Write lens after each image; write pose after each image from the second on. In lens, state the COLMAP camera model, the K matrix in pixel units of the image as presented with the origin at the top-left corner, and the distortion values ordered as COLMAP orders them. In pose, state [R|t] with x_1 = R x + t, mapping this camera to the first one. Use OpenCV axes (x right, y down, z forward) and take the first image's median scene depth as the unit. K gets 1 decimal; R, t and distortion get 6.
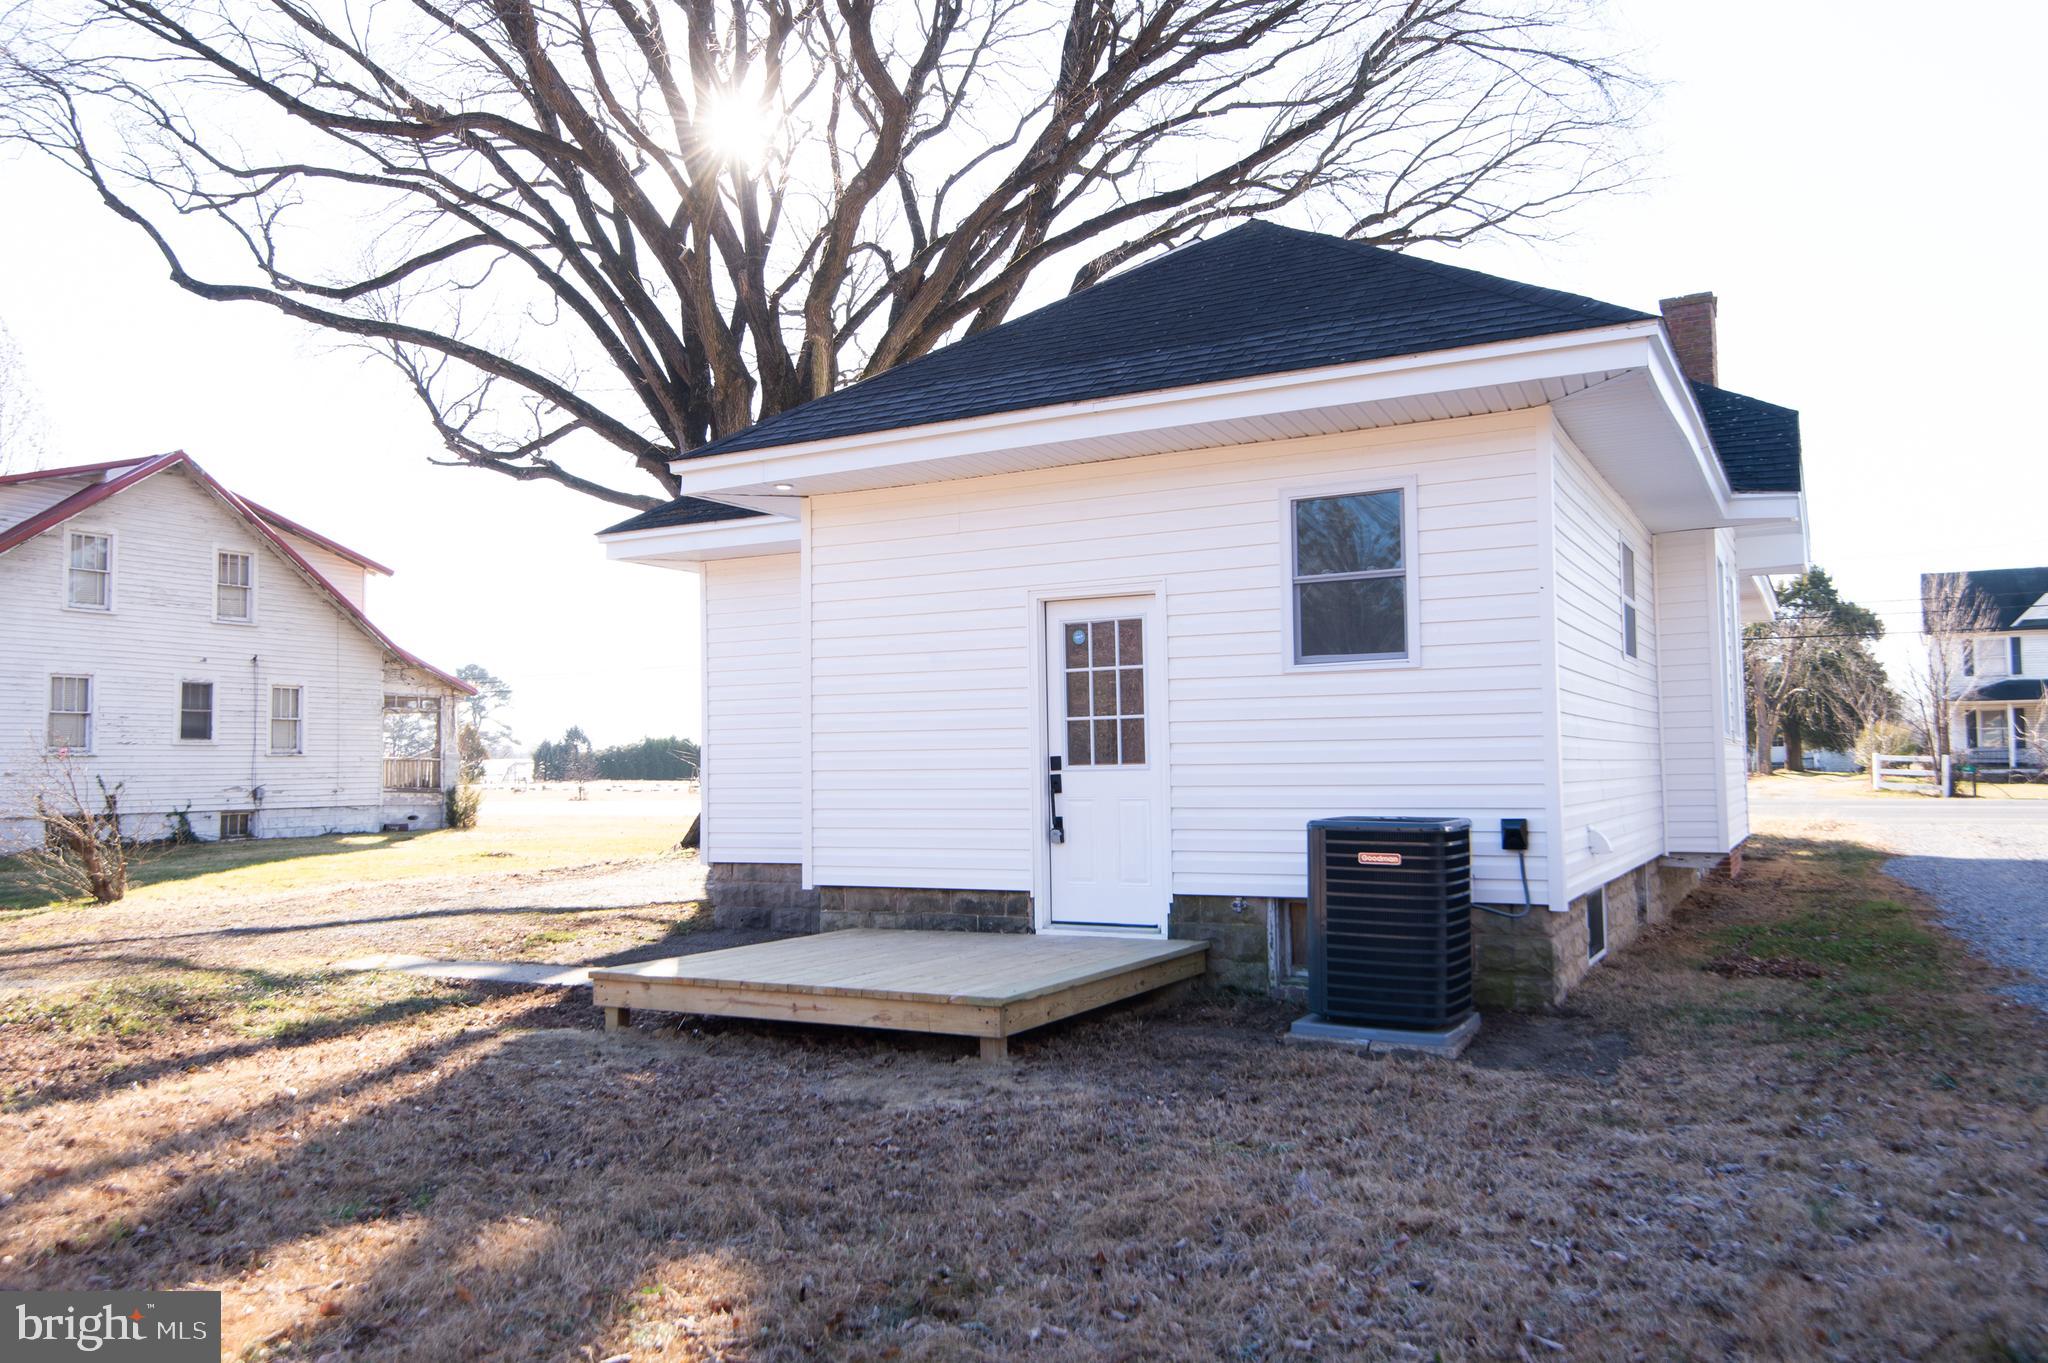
lens RADIAL K [[1509.5, 0, 1022.6], [0, 1509.5, 683.9], [0, 0, 1]] dist [-0.001678, -0.000007]
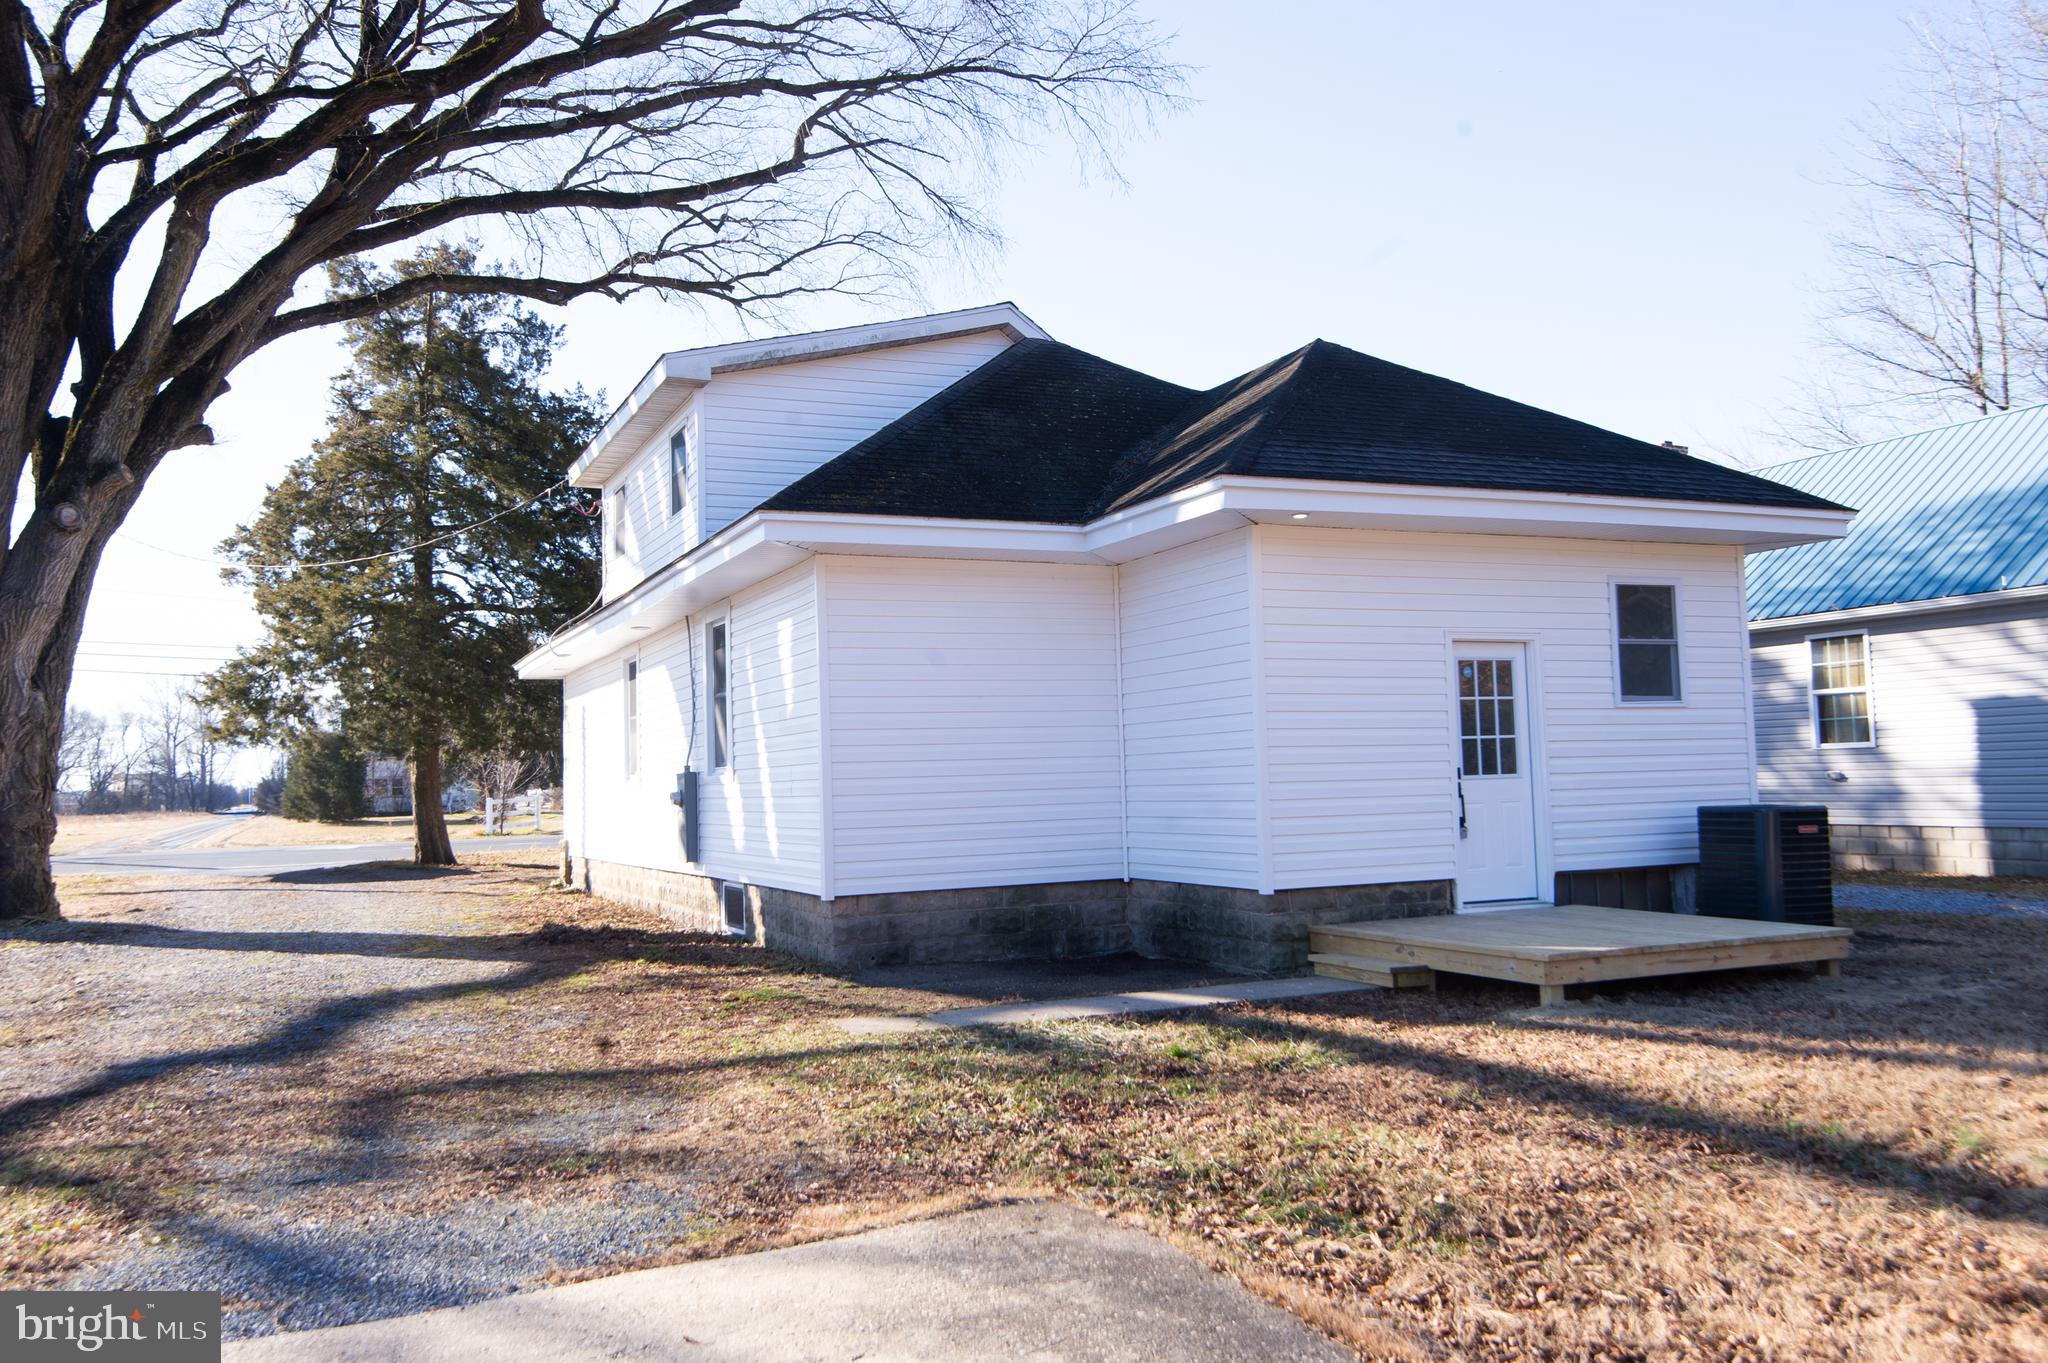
lens RADIAL K [[1606.0, 0, 1024.2], [0, 1606.0, 678.3], [0, 0, 1]] dist [0.014337, 0.002783]
pose [[0.601759, 0.041410, 0.797603, -1.257676], [-0.026672, 0.999140, -0.031751, 0.026198], [-0.798232, -0.002167, 0.602346, 0.499039]]
